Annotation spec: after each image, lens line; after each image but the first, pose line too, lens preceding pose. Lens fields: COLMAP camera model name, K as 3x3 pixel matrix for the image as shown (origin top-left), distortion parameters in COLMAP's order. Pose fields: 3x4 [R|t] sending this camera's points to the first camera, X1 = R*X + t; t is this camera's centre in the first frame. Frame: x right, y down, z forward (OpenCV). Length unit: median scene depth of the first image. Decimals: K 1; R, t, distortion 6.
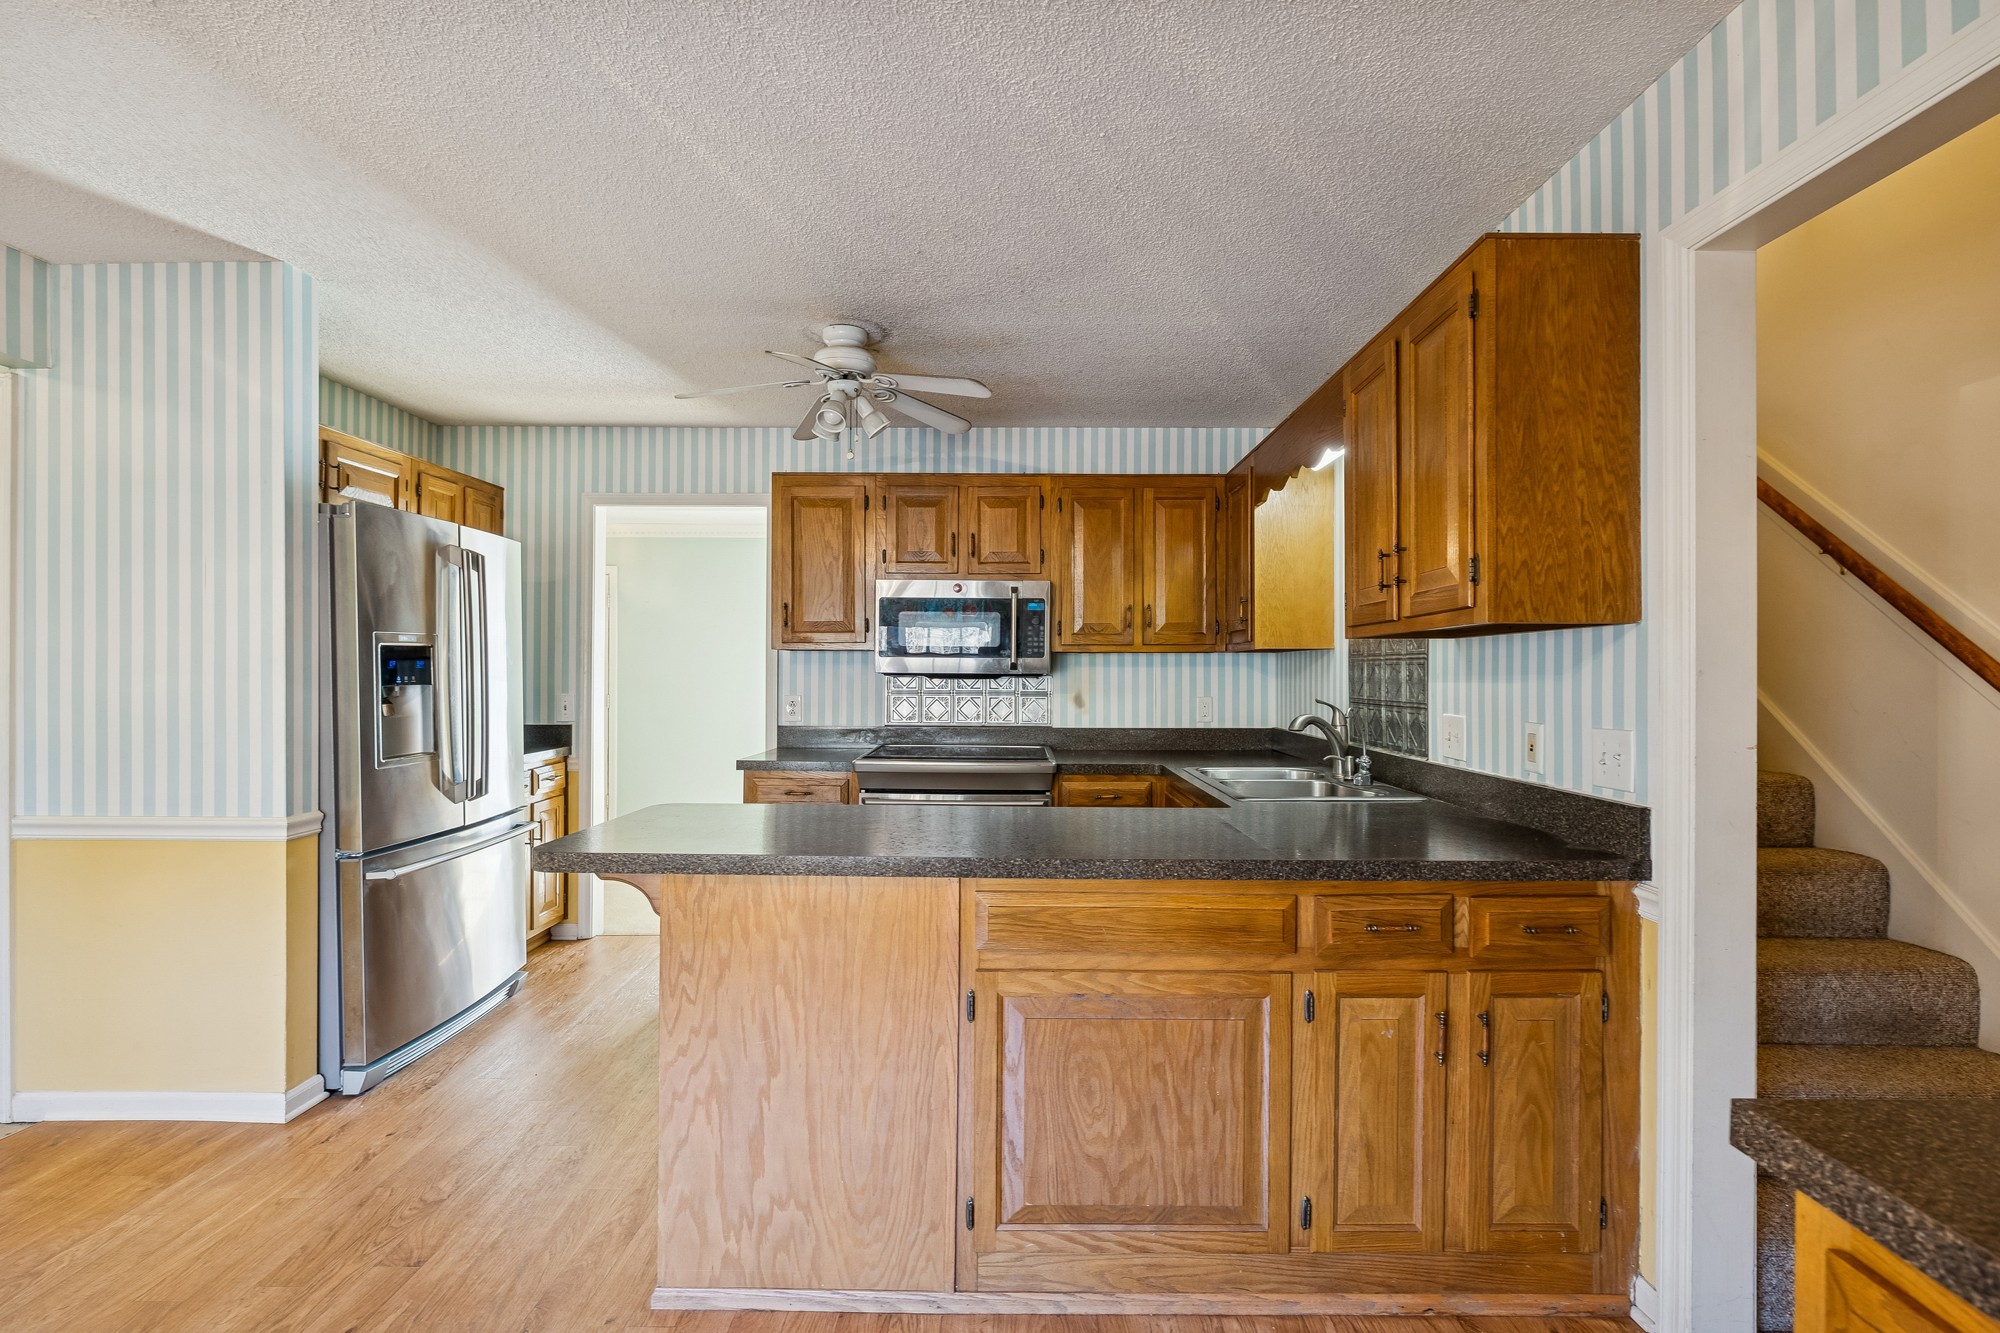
lens RADIAL K [[857.5, 0, 1001.5], [0, 857.5, 659.9], [0, 0, 1]] dist [0.002166, 0.000254]
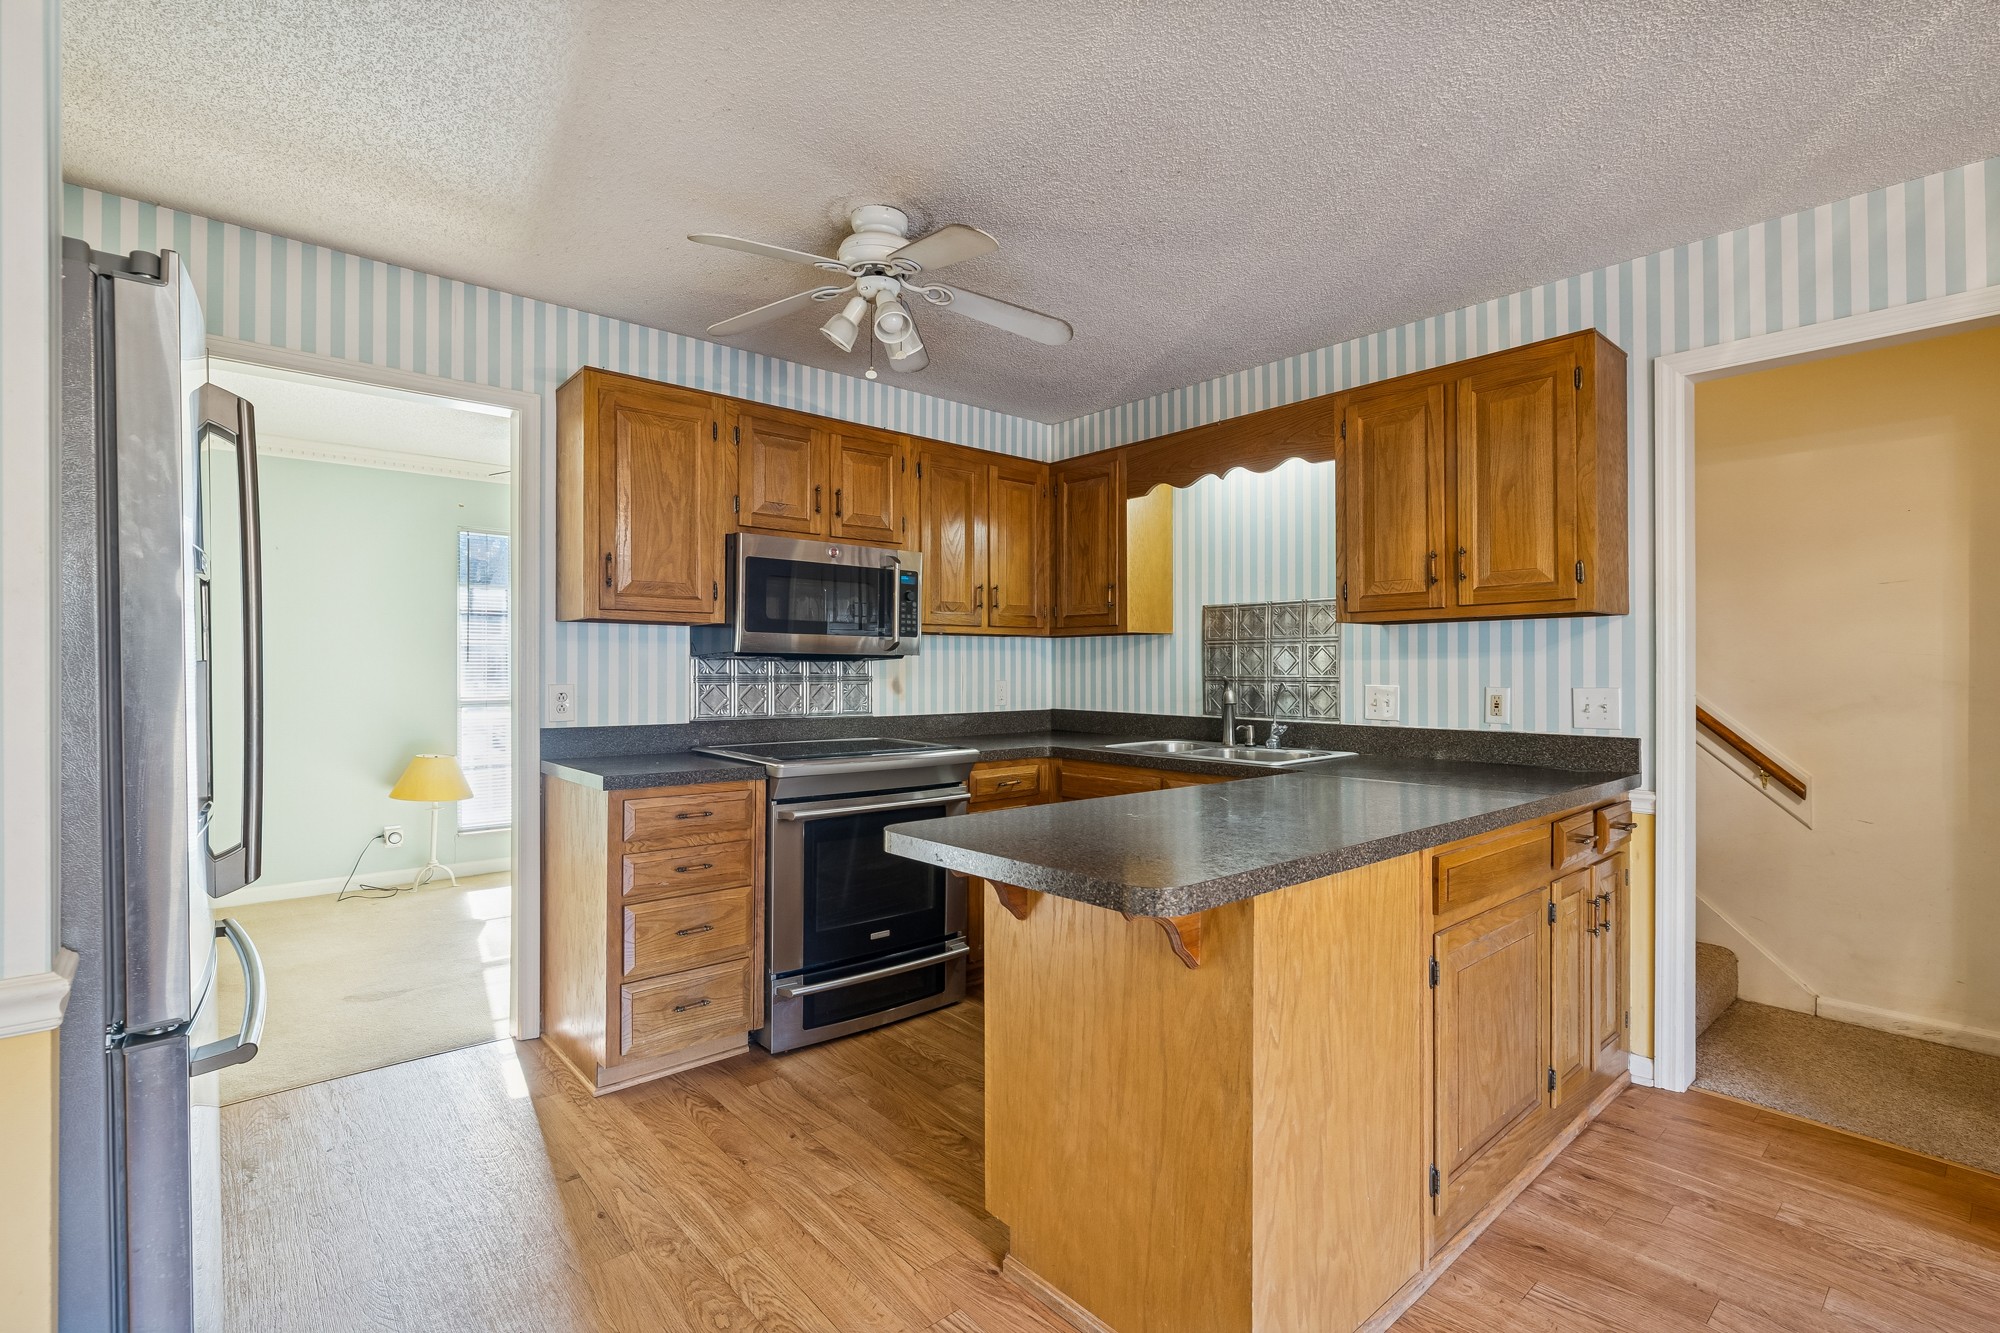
lens RADIAL K [[889.1, 0, 968.0], [0, 889.1, 650.7], [0, 0, 1]] dist [-0.005714, -0.000120]
pose [[0.766182, 0.011486, 0.642521, -0.537099], [-0.007219, 0.999931, -0.009267, 0.020576], [-0.642583, 0.002462, 0.766212, 0.267320]]
